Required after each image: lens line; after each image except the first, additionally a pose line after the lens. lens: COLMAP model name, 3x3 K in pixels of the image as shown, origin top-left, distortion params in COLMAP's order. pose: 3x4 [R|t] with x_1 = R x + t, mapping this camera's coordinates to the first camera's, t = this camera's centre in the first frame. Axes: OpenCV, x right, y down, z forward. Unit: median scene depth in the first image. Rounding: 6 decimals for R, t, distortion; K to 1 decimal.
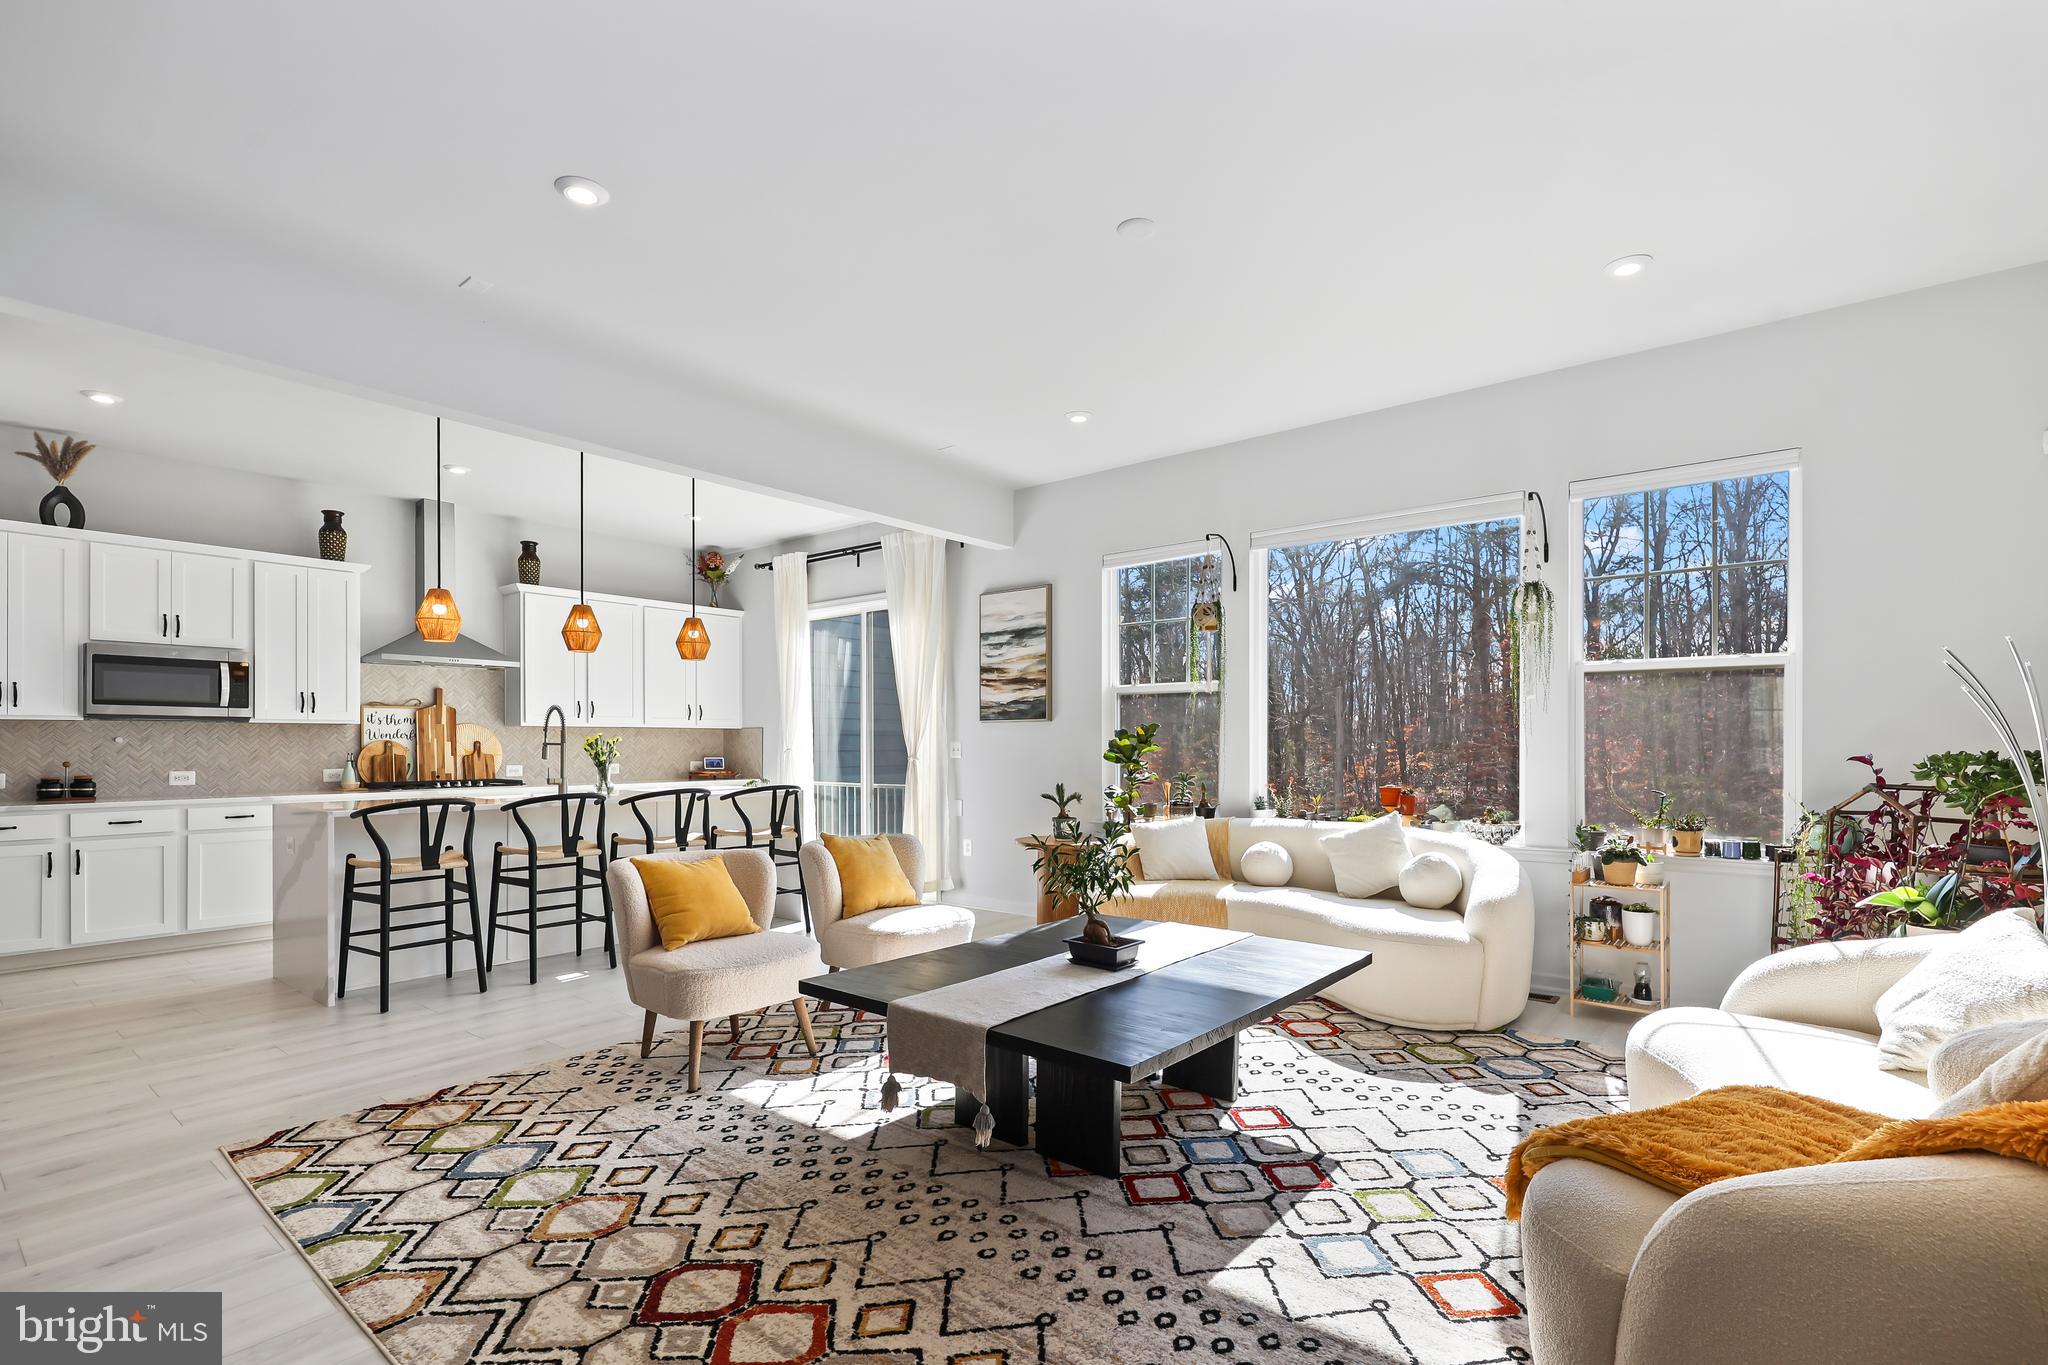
lens RADIAL K [[942.9, 0, 1026.8], [0, 942.9, 742.5], [0, 0, 1]] dist [0.002240, 0.000588]
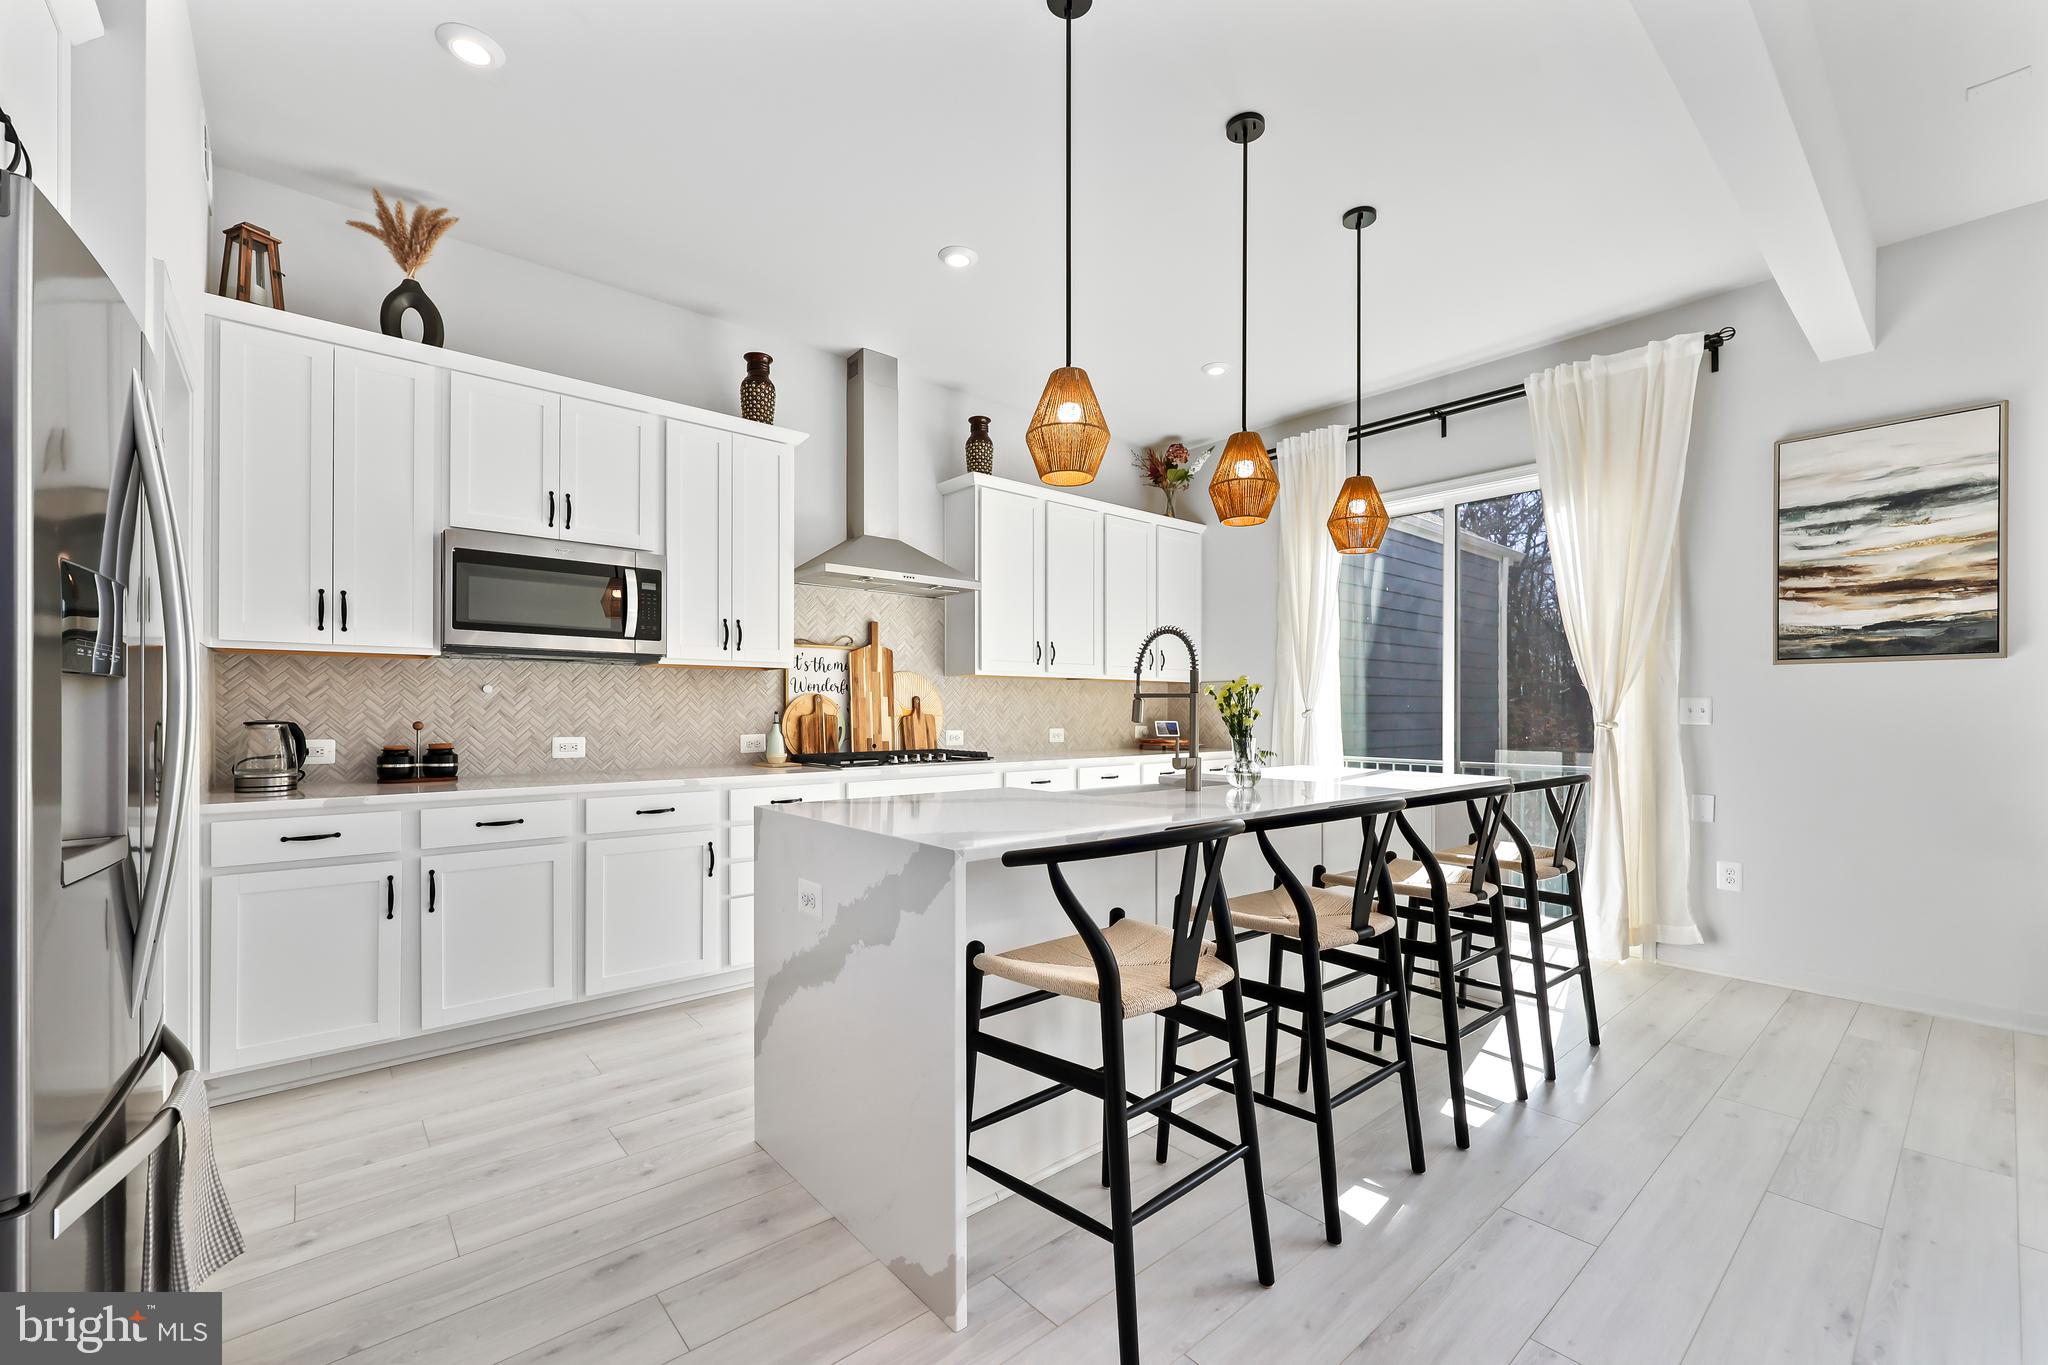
lens RADIAL K [[838.5, 0, 1033.8], [0, 838.5, 709.2], [0, 0, 1]] dist [0.002073, 0.000189]
pose [[0.985274, 0.003969, -0.170939, -0.473725], [-0.003762, 0.999992, 0.001535, 0.008688], [0.170944, -0.000869, 0.985280, 0.477067]]
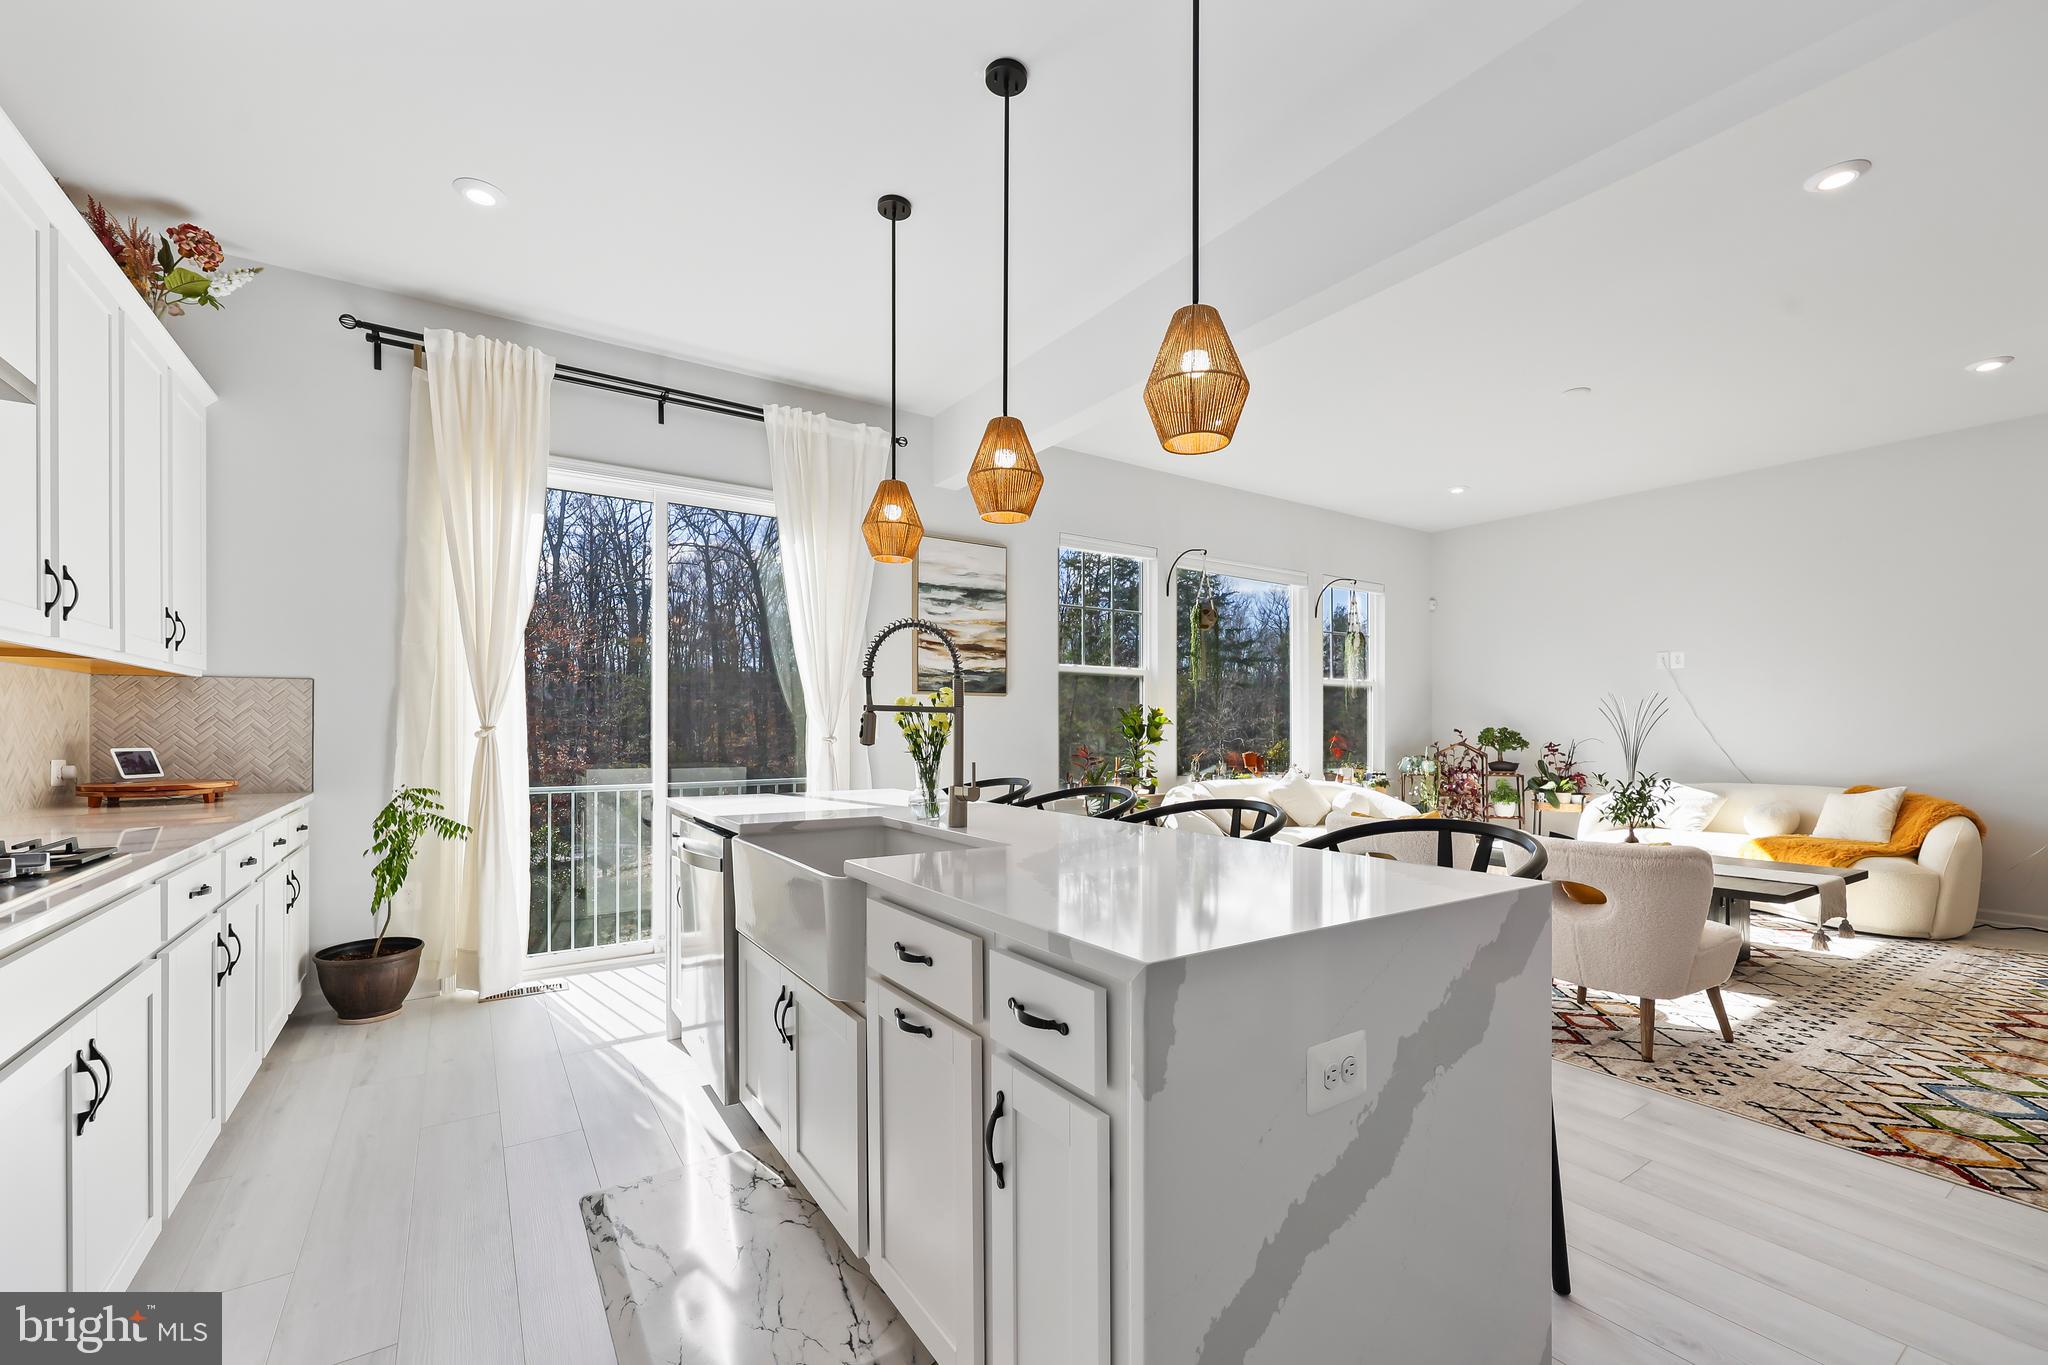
lens RADIAL K [[851.3, 0, 1030.4], [0, 851.3, 726.7], [0, 0, 1]] dist [0.000920, 0.000469]
pose [[0.288365, 0.004620, 0.957509, -0.824008], [-0.005333, 0.999981, -0.003219, 0.010128], [-0.957506, -0.004178, 0.288384, 0.806103]]
